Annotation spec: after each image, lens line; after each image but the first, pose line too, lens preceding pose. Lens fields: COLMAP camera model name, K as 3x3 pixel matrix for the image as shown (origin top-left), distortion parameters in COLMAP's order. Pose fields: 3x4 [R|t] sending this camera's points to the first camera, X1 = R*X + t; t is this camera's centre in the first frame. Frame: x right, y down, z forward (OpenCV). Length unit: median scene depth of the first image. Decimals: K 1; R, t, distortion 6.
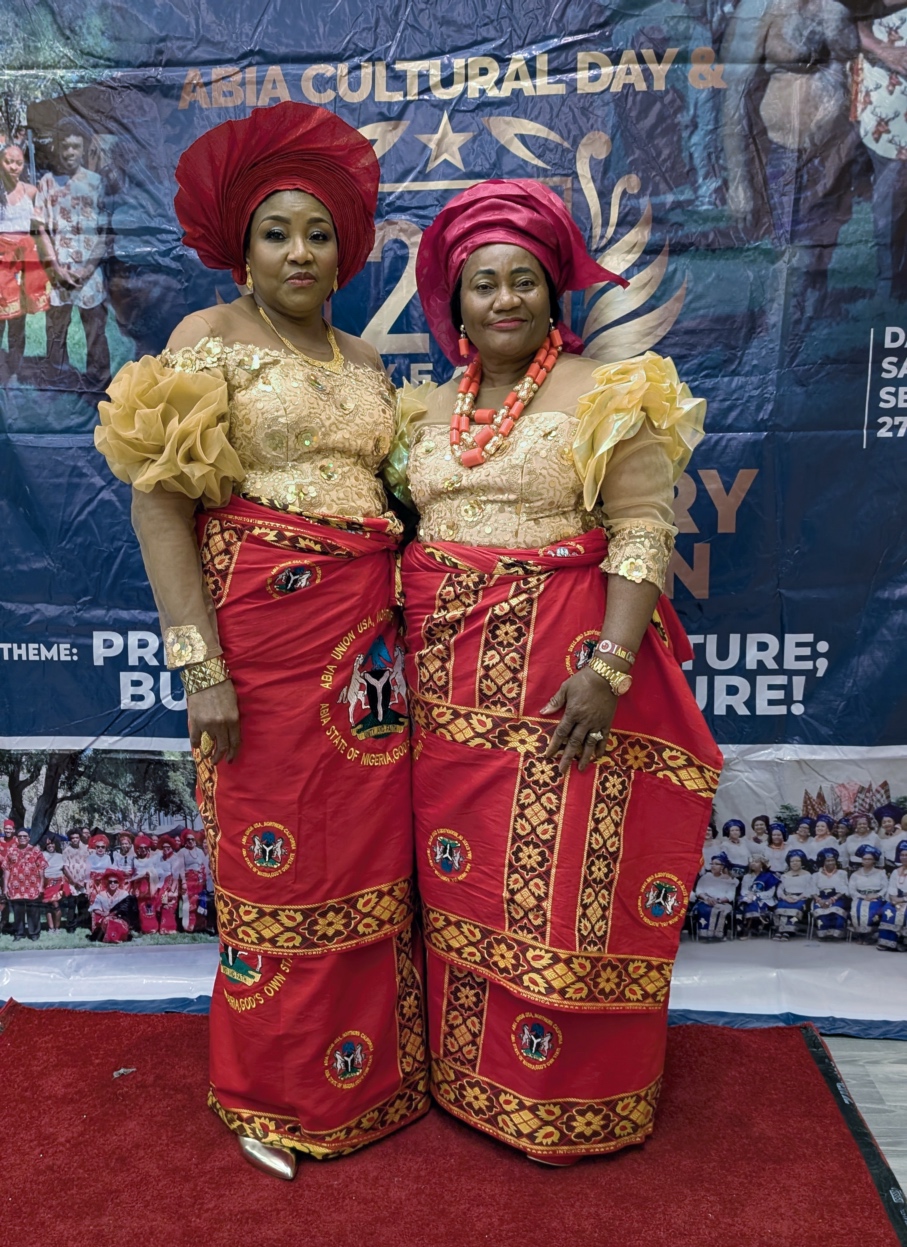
lens RADIAL K [[1157.8, 0, 426.9], [0, 1157.8, 593.5], [0, 0, 1]] dist [0.000364, 0.000000]
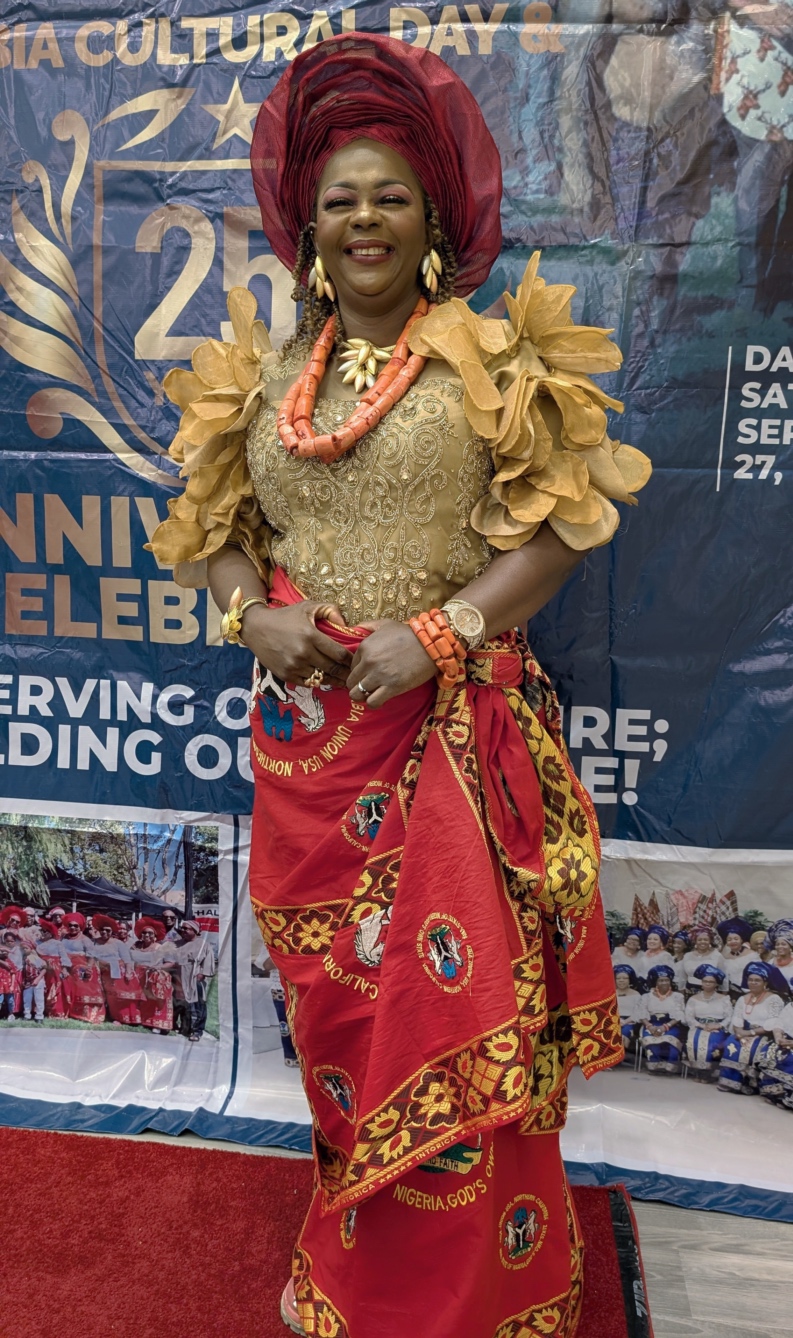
lens RADIAL K [[1019.0, 0, 392.6], [0, 1019.0, 625.2], [0, 0, 1]] dist [0.005443, -0.000861]
pose [[0.998016, 0.045567, -0.043442, 0.181433], [-0.046232, 0.998826, -0.014435, -0.007821], [0.042733, 0.016415, 0.998952, 0.259993]]
